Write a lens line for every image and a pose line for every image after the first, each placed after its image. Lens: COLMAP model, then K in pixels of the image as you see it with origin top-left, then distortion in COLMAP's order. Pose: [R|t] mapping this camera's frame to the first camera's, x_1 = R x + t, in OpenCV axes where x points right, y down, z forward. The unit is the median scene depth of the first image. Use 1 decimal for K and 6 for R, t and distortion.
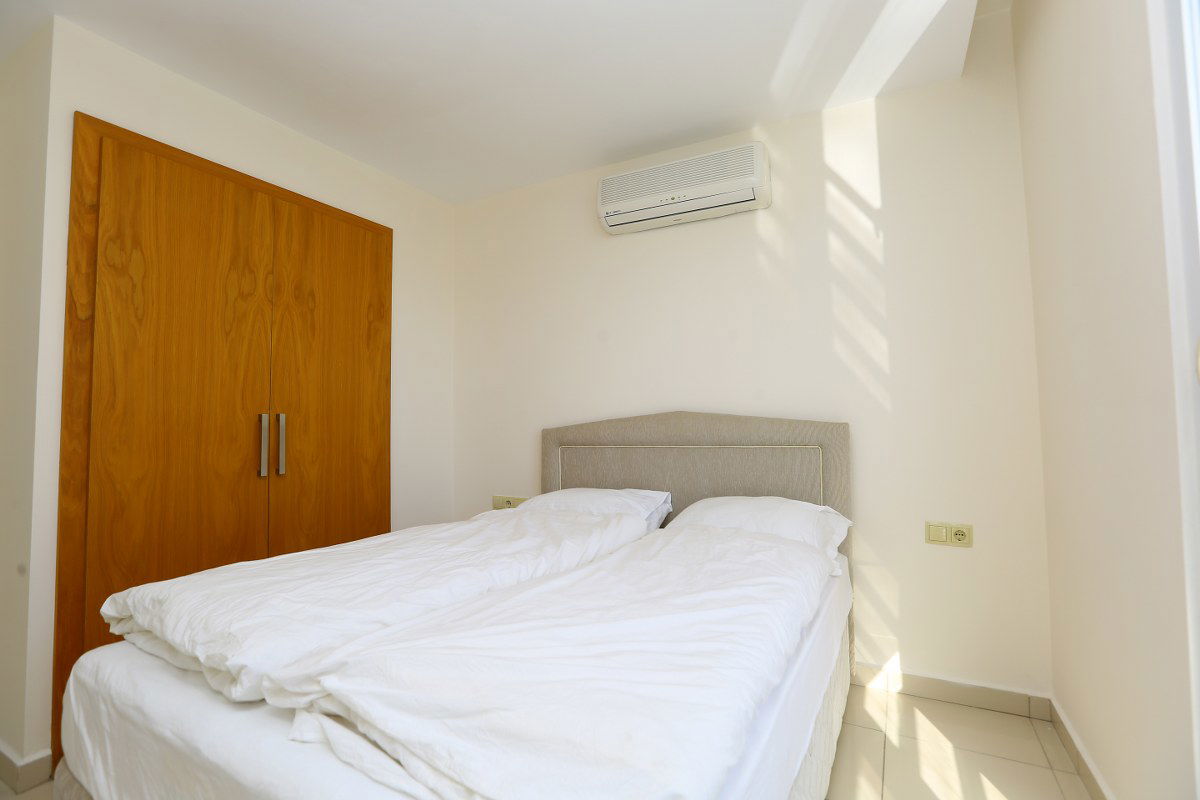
lens RADIAL K [[560.2, 0, 598.2], [0, 560.2, 399.7], [0, 0, 1]] dist [-0.028476, -0.000212]
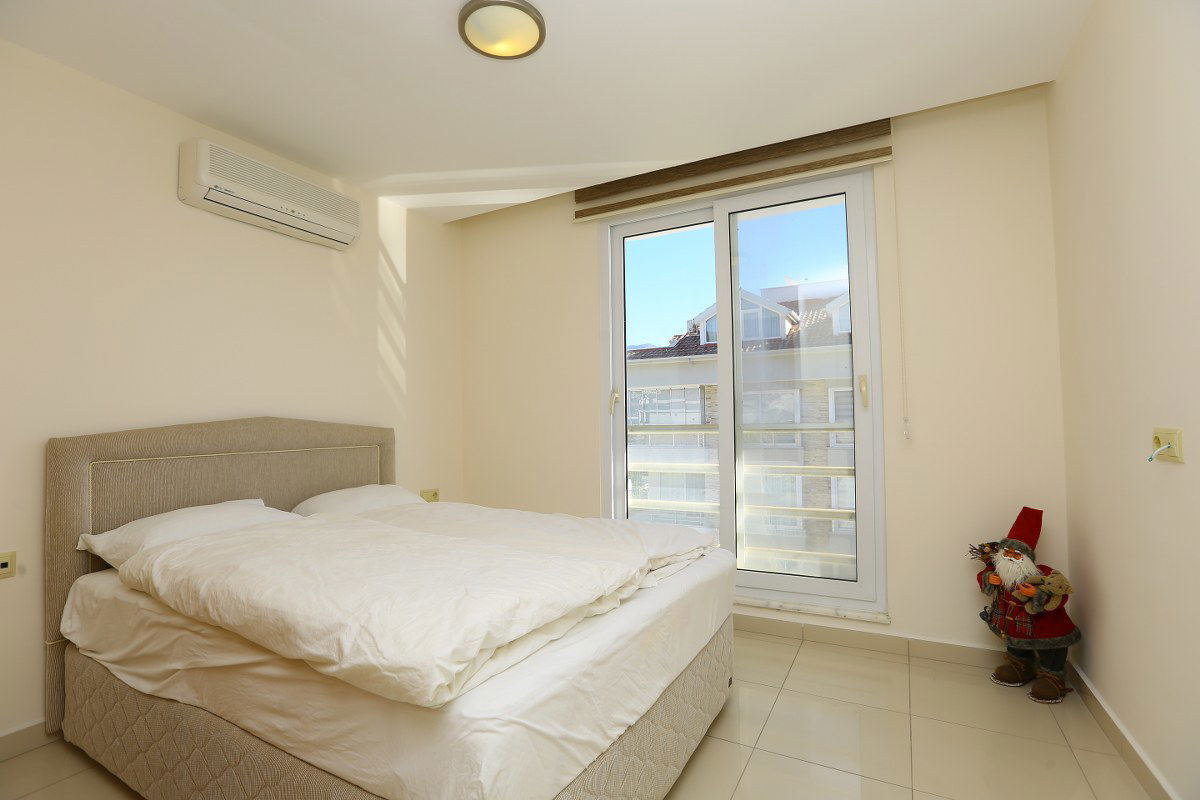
lens RADIAL K [[560.2, 0, 595.4], [0, 560.2, 404.6], [0, 0, 1]] dist [-0.028476, -0.000212]
pose [[0.025366, 0.043871, 0.998715, -0.885604], [-0.033578, 0.998510, -0.043009, 0.023815], [-0.999114, -0.032444, 0.026801, 0.410861]]
